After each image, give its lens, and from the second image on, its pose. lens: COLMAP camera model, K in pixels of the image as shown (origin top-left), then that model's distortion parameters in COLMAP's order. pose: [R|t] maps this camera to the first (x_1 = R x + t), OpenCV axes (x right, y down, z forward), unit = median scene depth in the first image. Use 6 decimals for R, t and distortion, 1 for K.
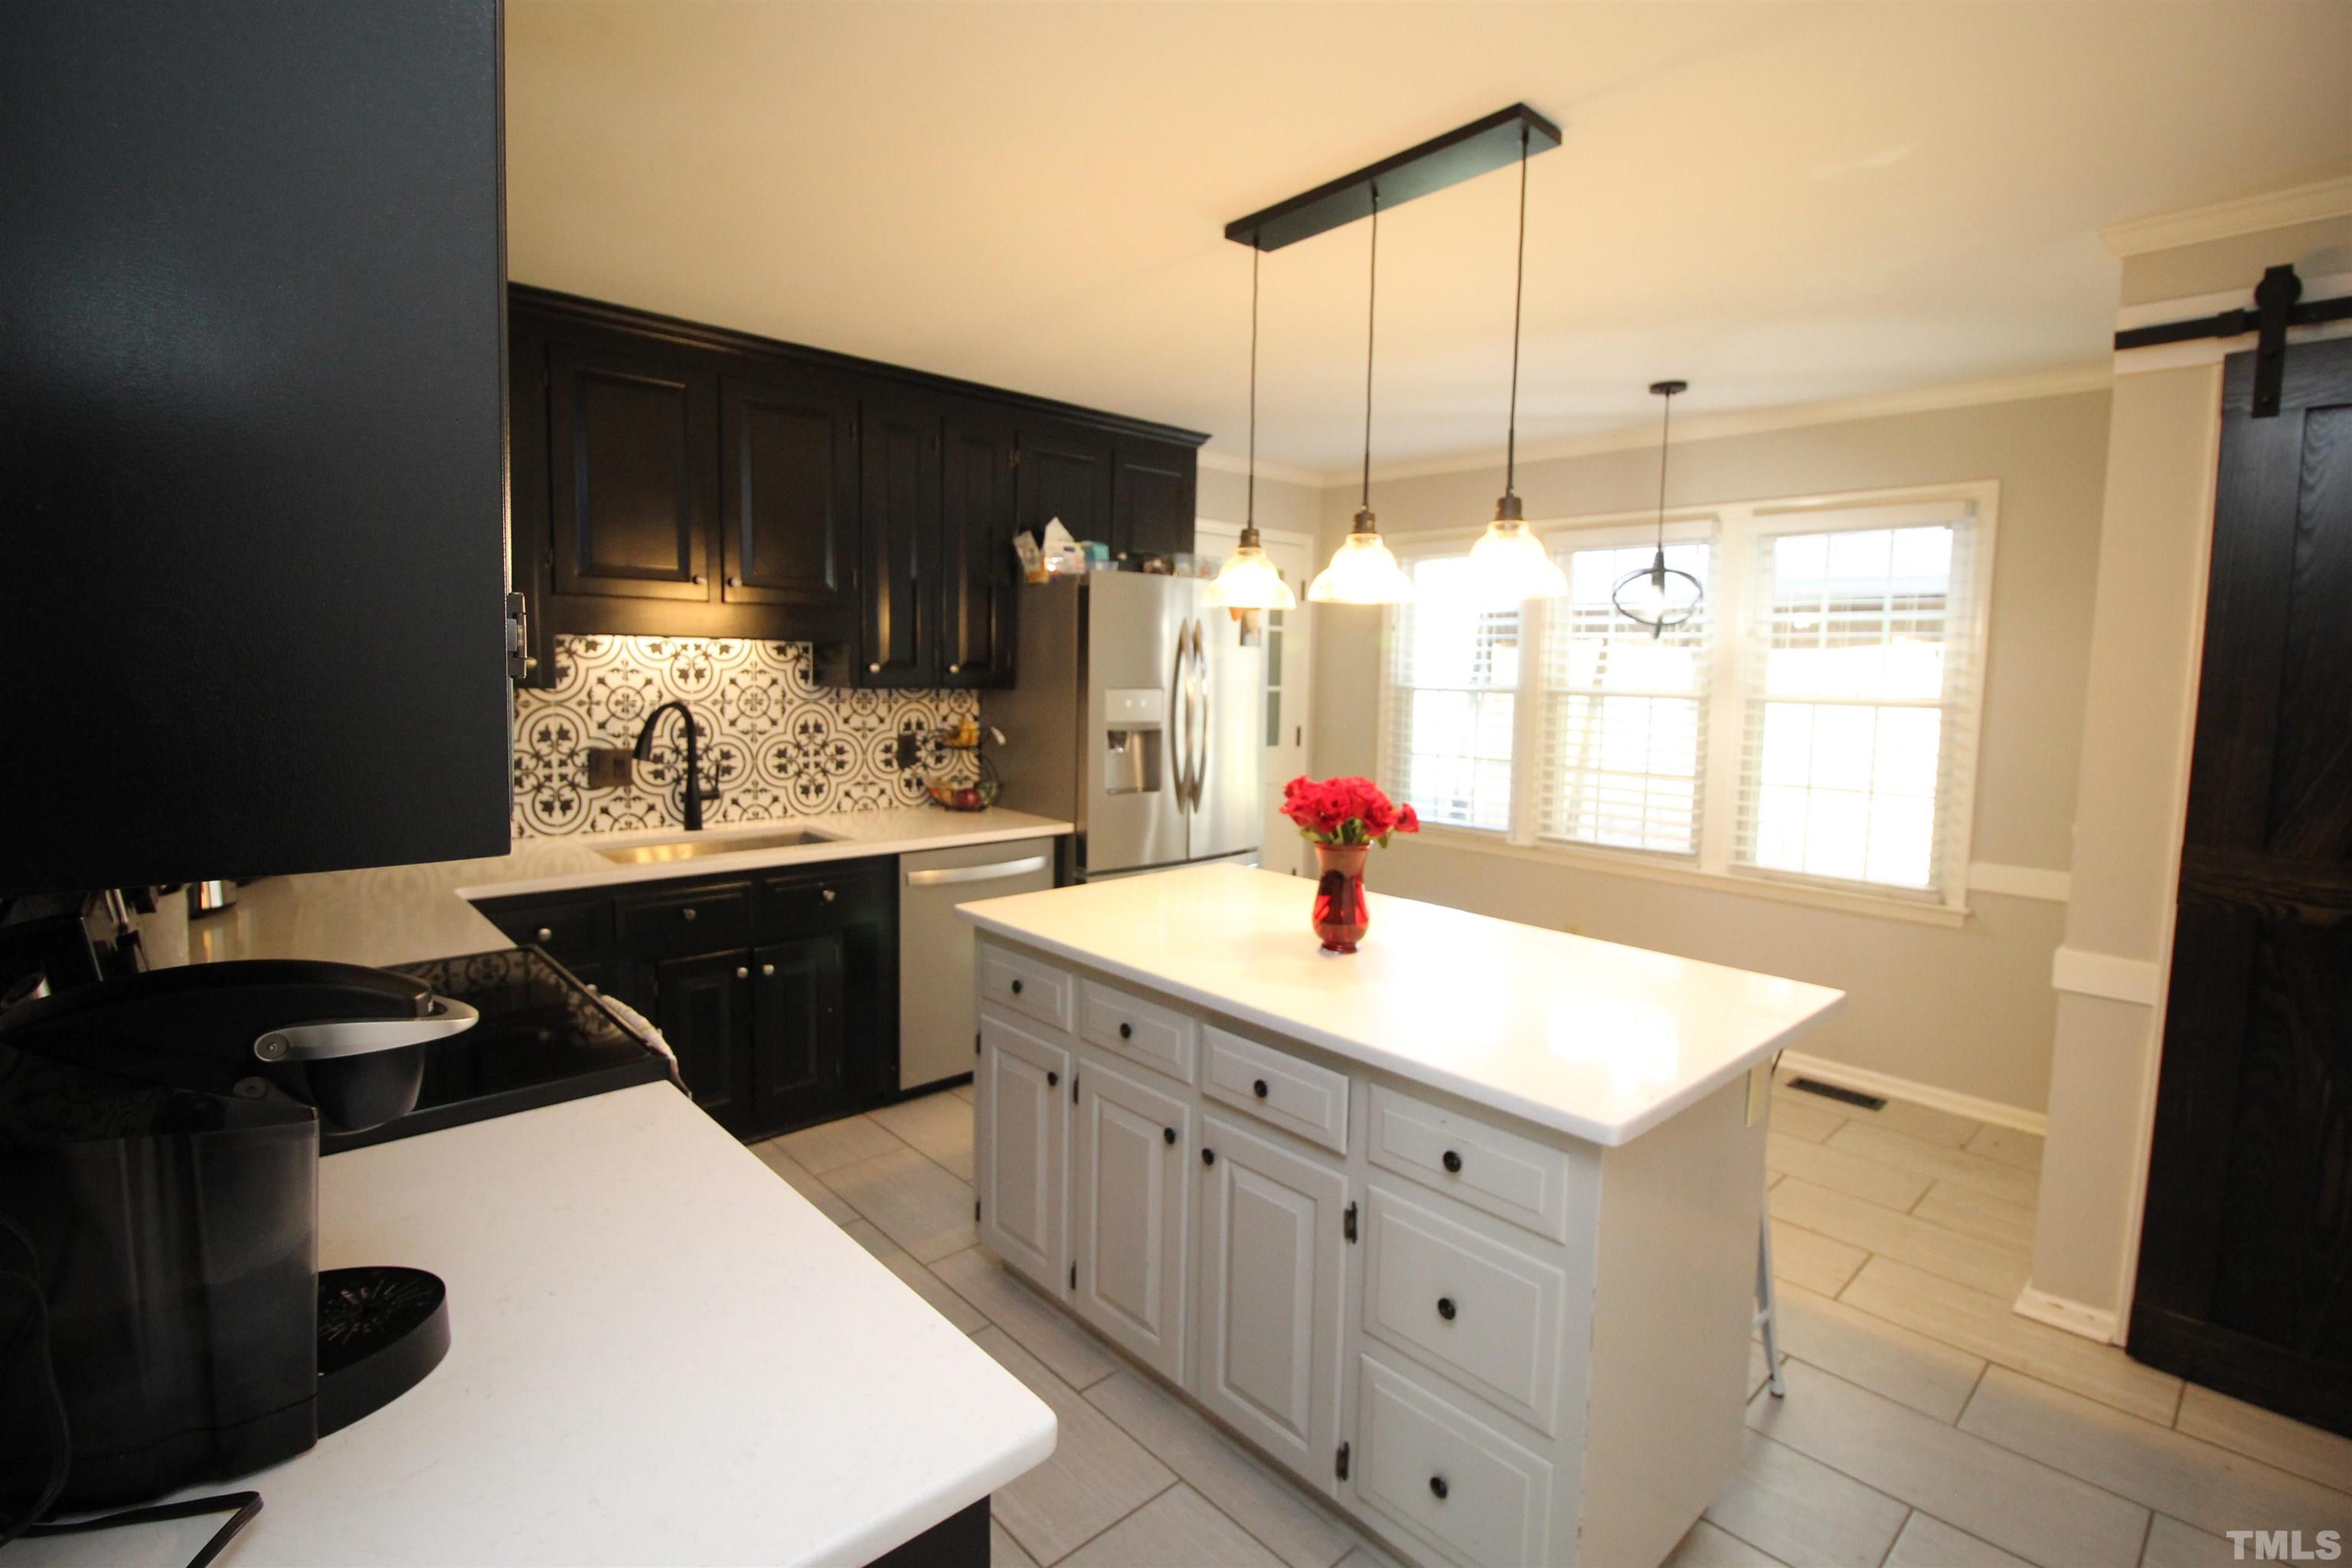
lens RADIAL K [[1102.6, 0, 1181.0], [0, 1102.6, 764.2], [0, 0, 1]] dist [0.005181, -0.012710]
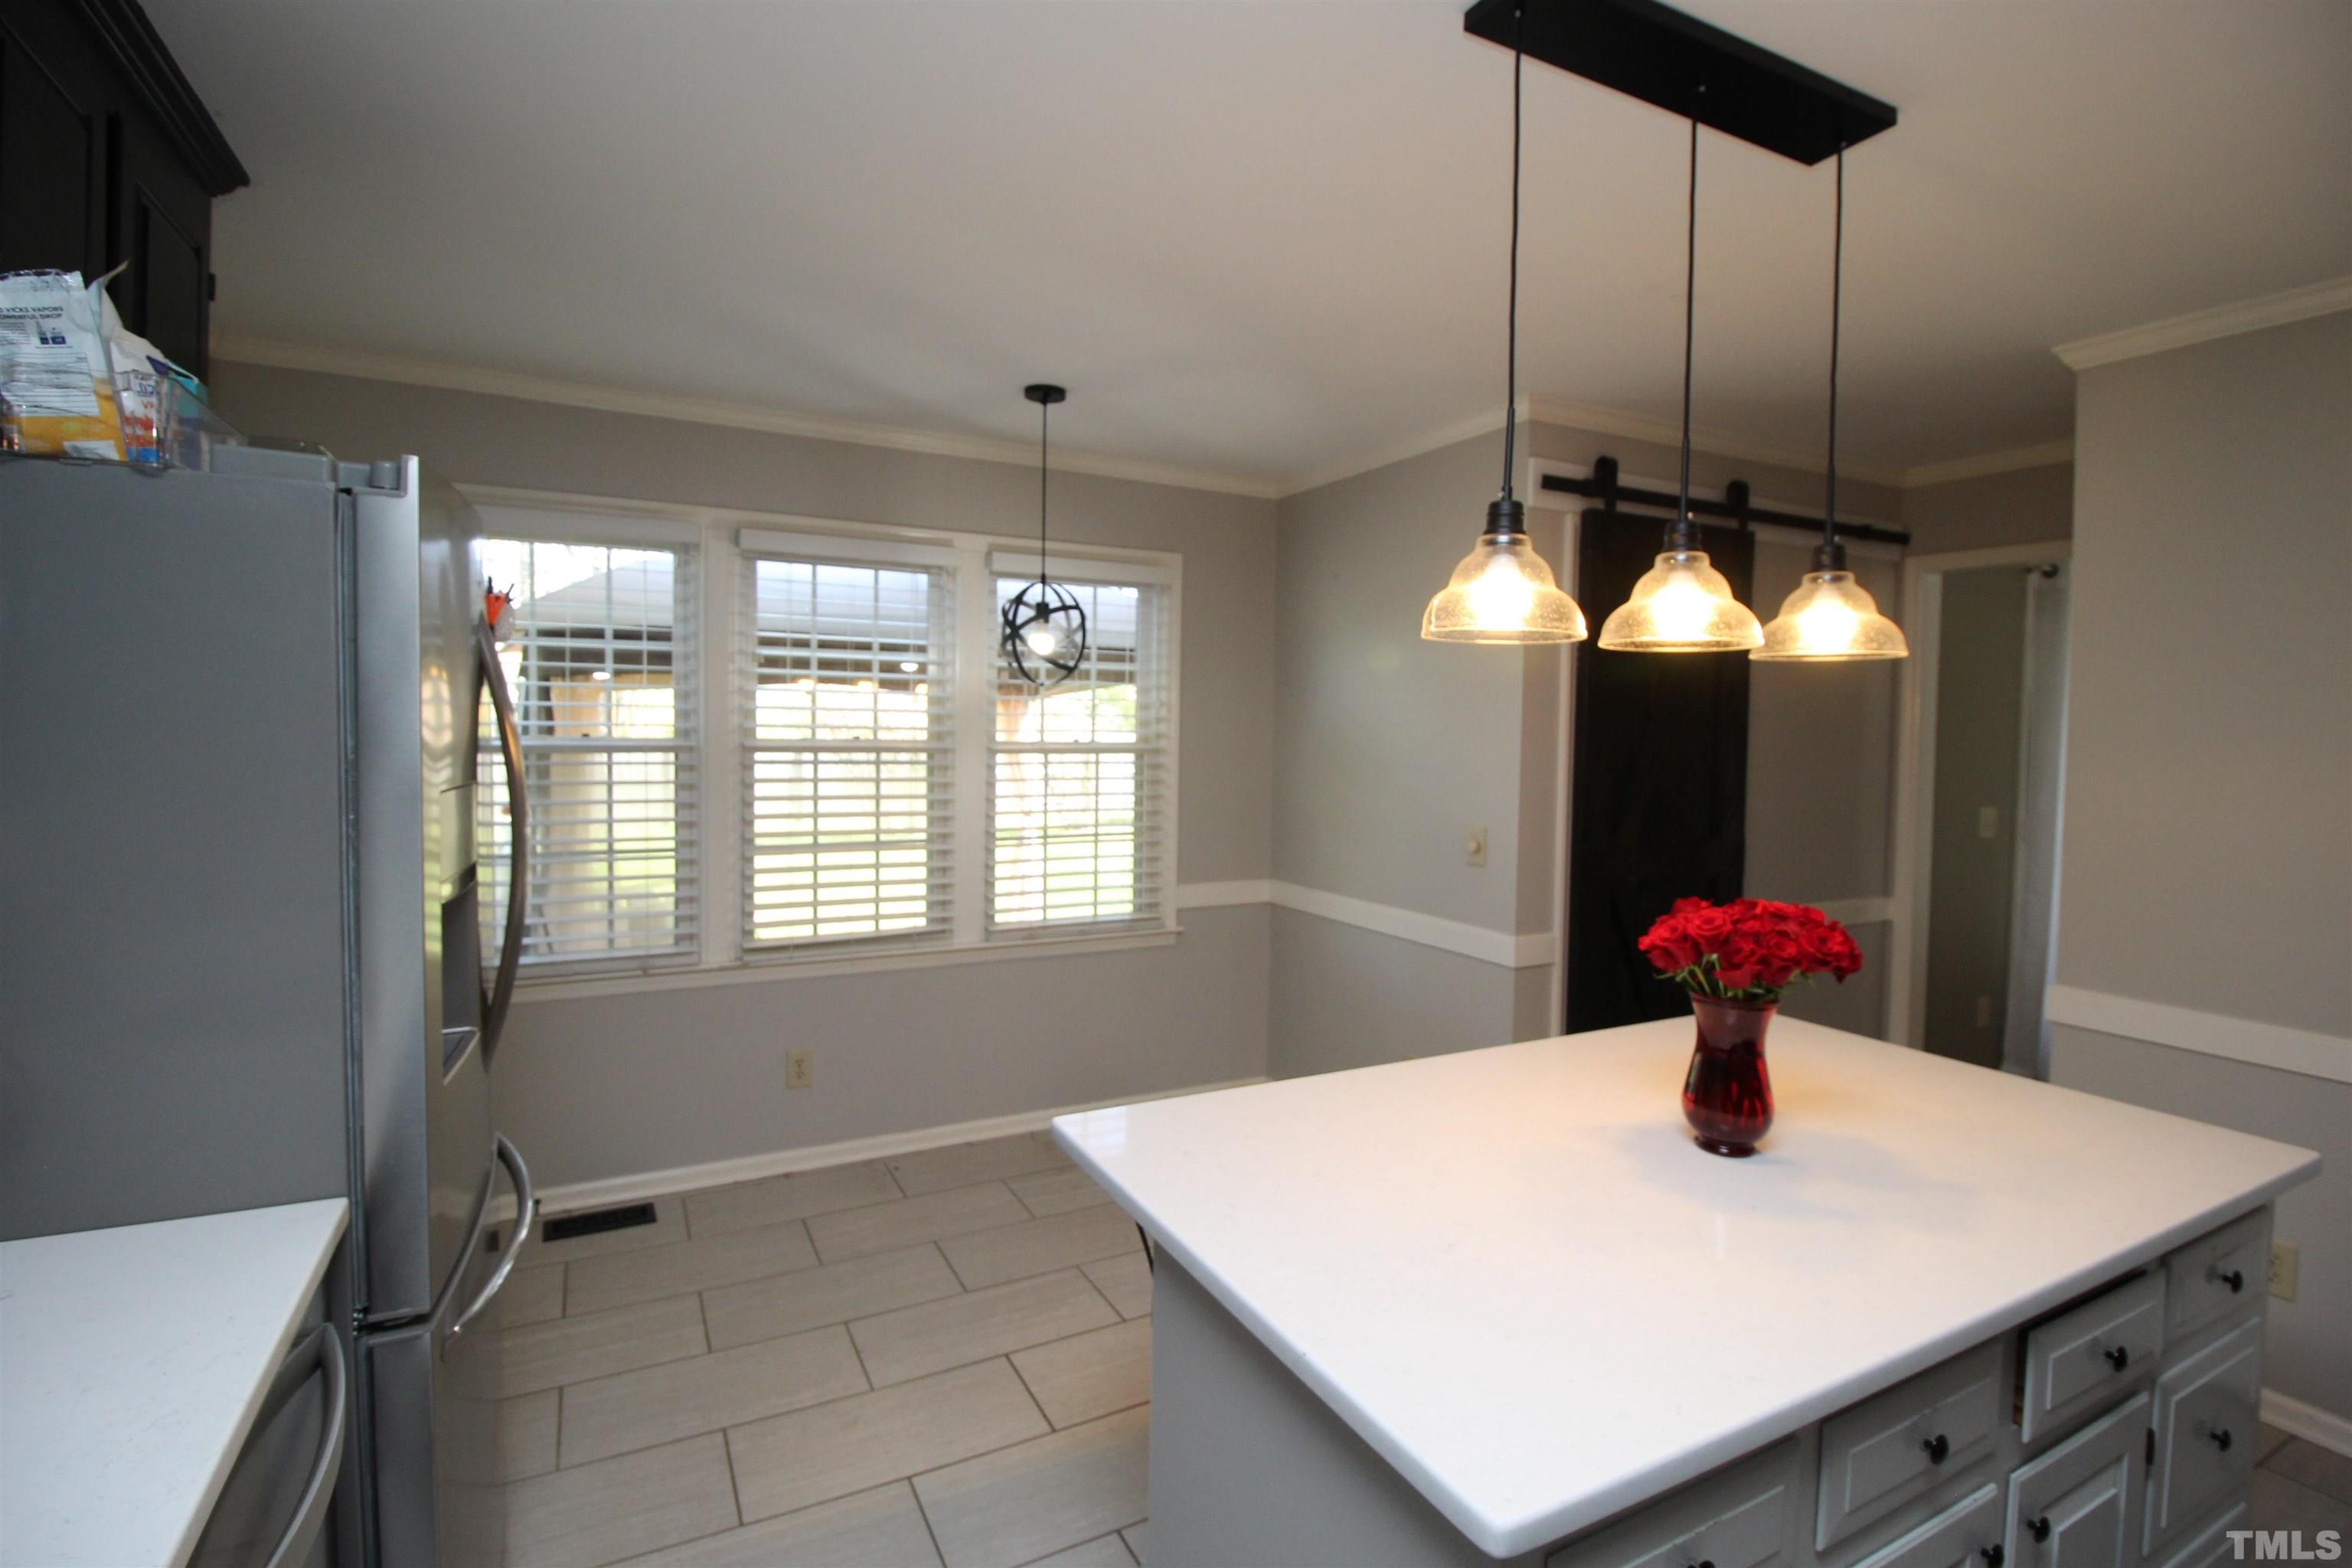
lens RADIAL K [[1102.6, 0, 1168.1], [0, 1102.6, 766.4], [0, 0, 1]] dist [0.005181, -0.012710]
pose [[0.272850, -0.058524, 0.960275, -0.368710], [0.074306, 0.996448, 0.039616, -0.078431], [-0.959183, 0.060545, 0.276229, 0.678036]]
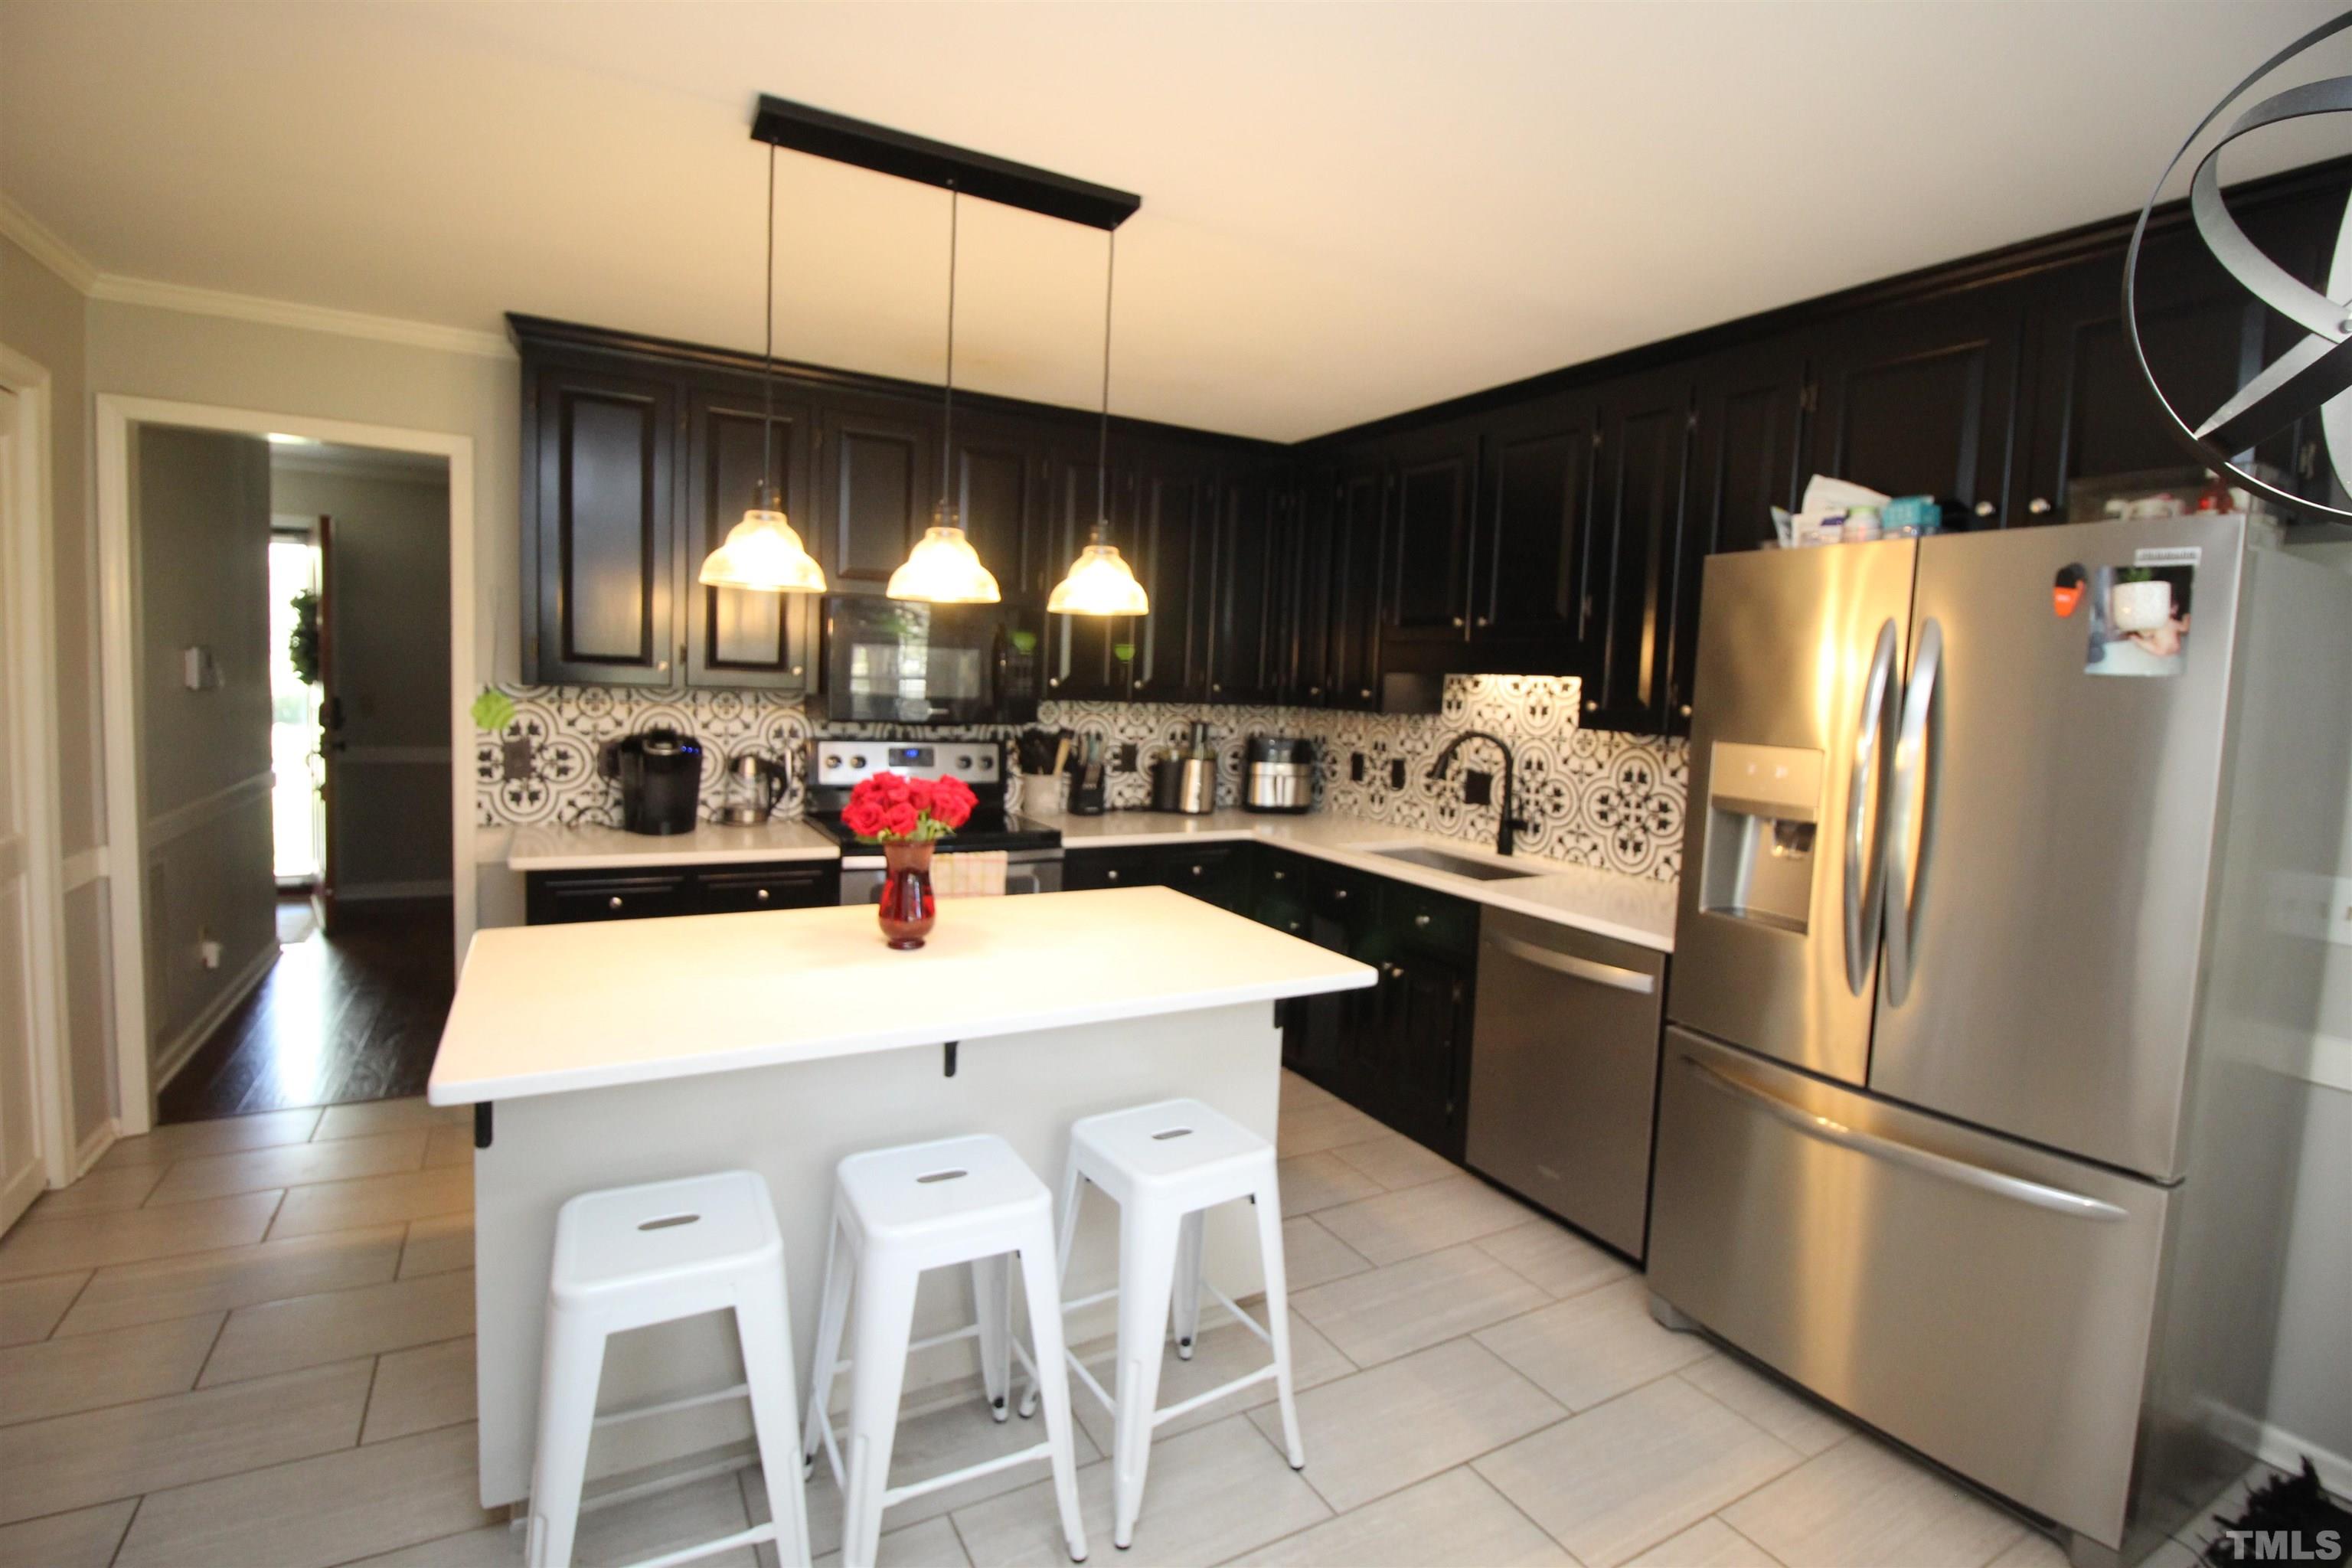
lens RADIAL K [[1102.6, 0, 1164.6], [0, 1102.6, 767.8], [0, 0, 1]] dist [0.005181, -0.012710]
pose [[-0.245425, 0.050022, -0.968124, 0.625674], [-0.135497, 0.987095, 0.085352, -0.065365], [0.959899, 0.152126, -0.235480, 0.861252]]
